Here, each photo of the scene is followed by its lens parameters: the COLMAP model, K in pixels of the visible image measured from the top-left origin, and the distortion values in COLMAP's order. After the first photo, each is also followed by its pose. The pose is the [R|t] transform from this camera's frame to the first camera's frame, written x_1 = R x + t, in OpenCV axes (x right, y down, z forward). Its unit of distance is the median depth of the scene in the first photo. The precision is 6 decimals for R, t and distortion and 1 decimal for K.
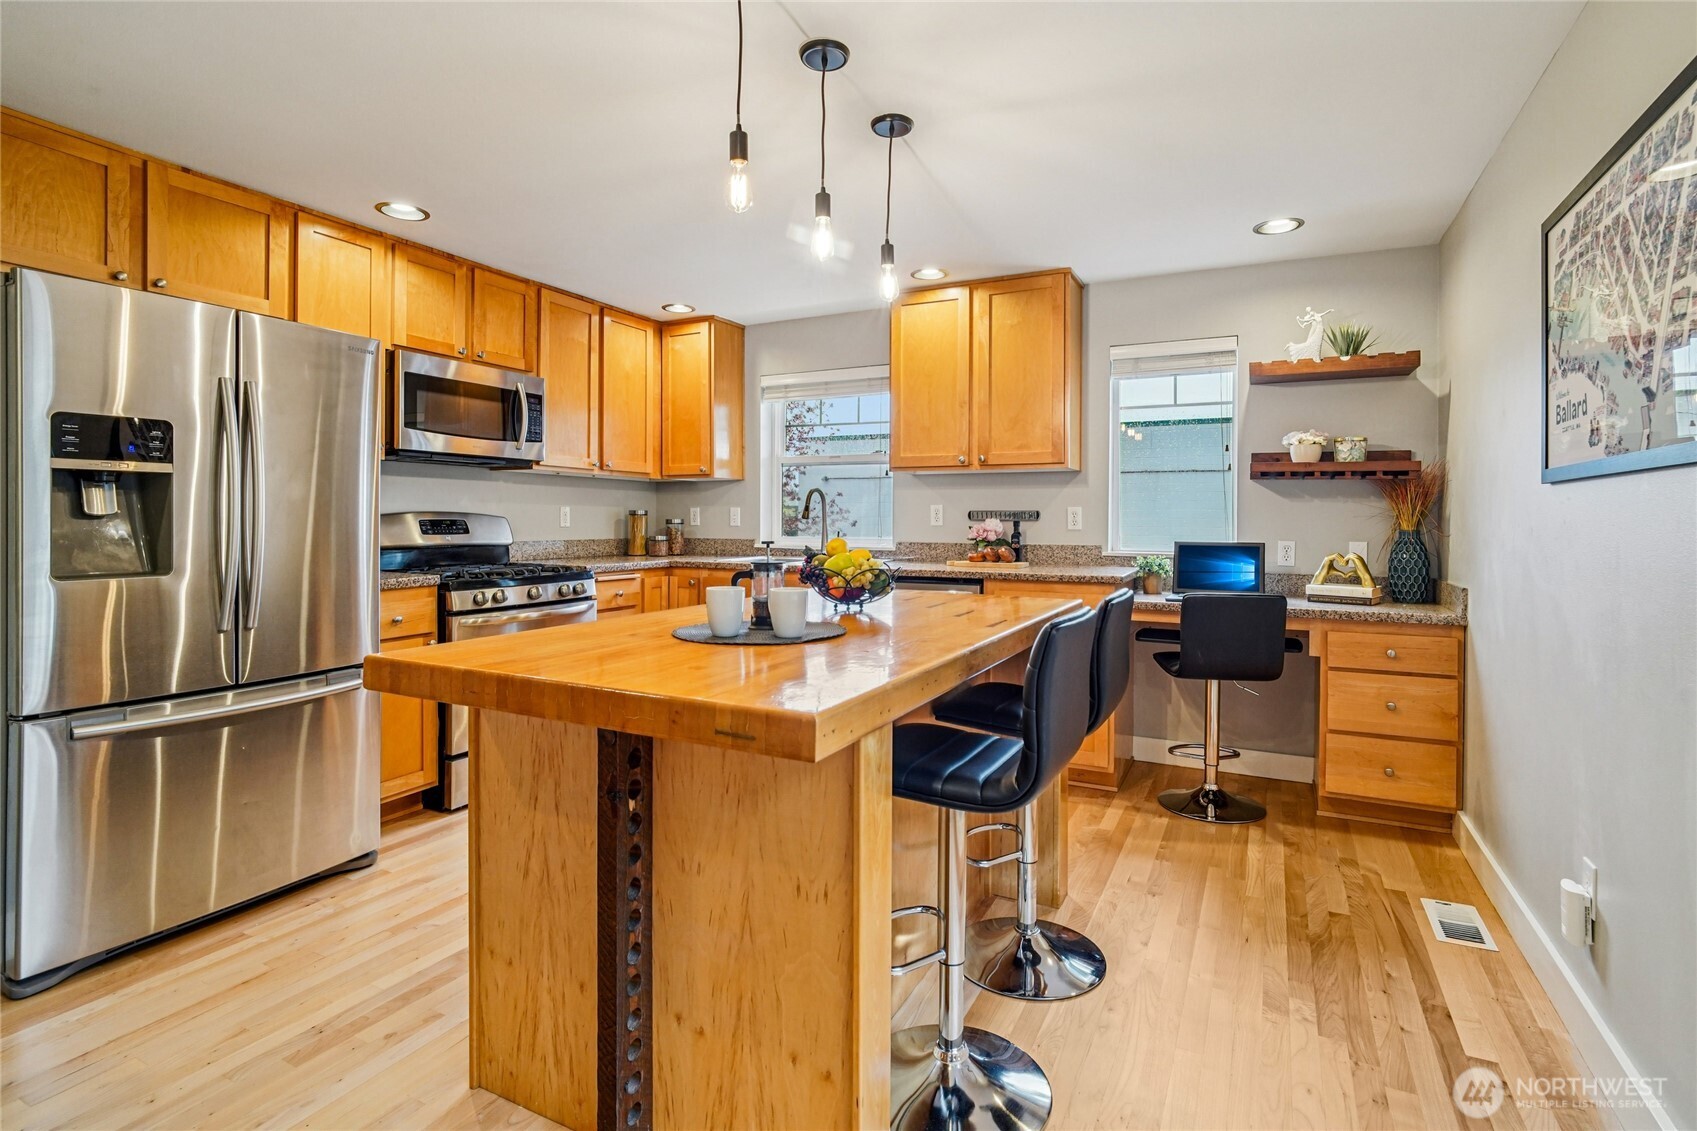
lens RADIAL K [[811.2, 0, 840.2], [0, 811.2, 523.9], [0, 0, 1]] dist [-0.009222, 0.000704]
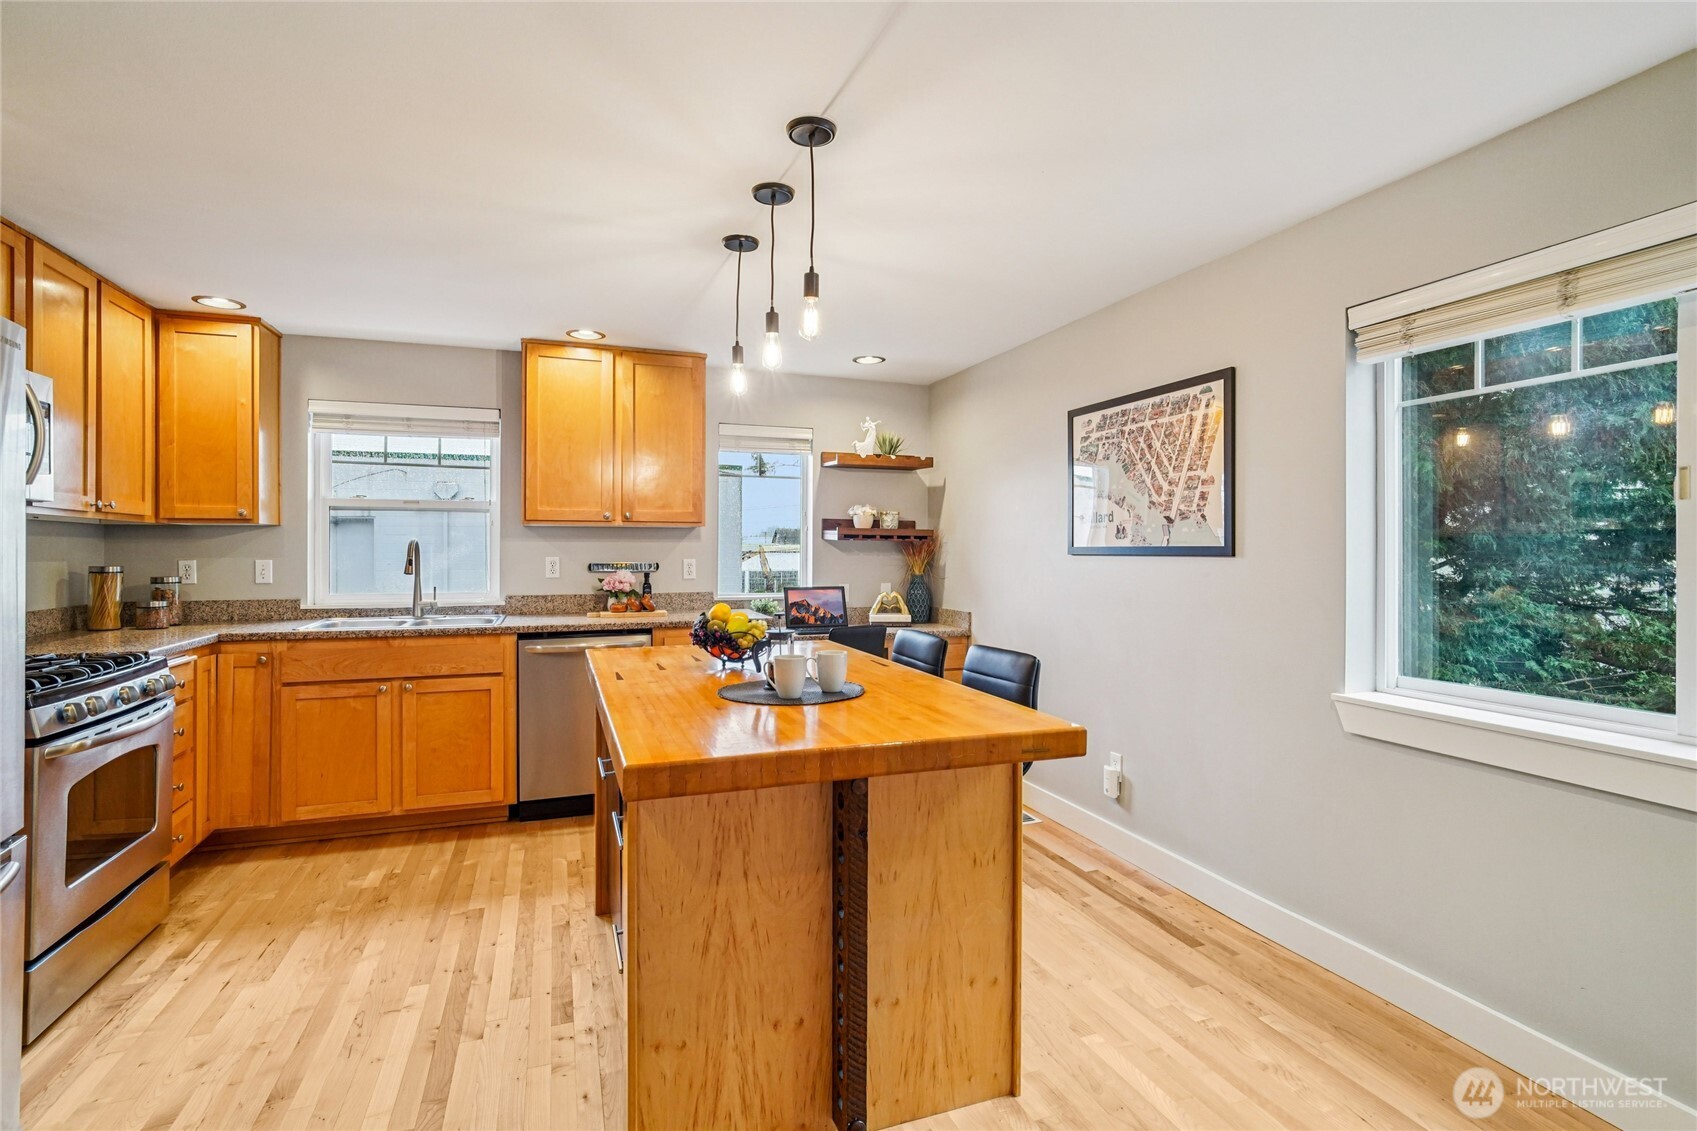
lens RADIAL K [[811.2, 0, 836.9], [0, 811.2, 556.3], [0, 0, 1]] dist [-0.009222, 0.000704]
pose [[0.685199, -0.010134, 0.728285, -0.489404], [0.007845, 0.999948, 0.006532, -0.037519], [-0.728314, 0.001238, 0.685243, 0.078748]]
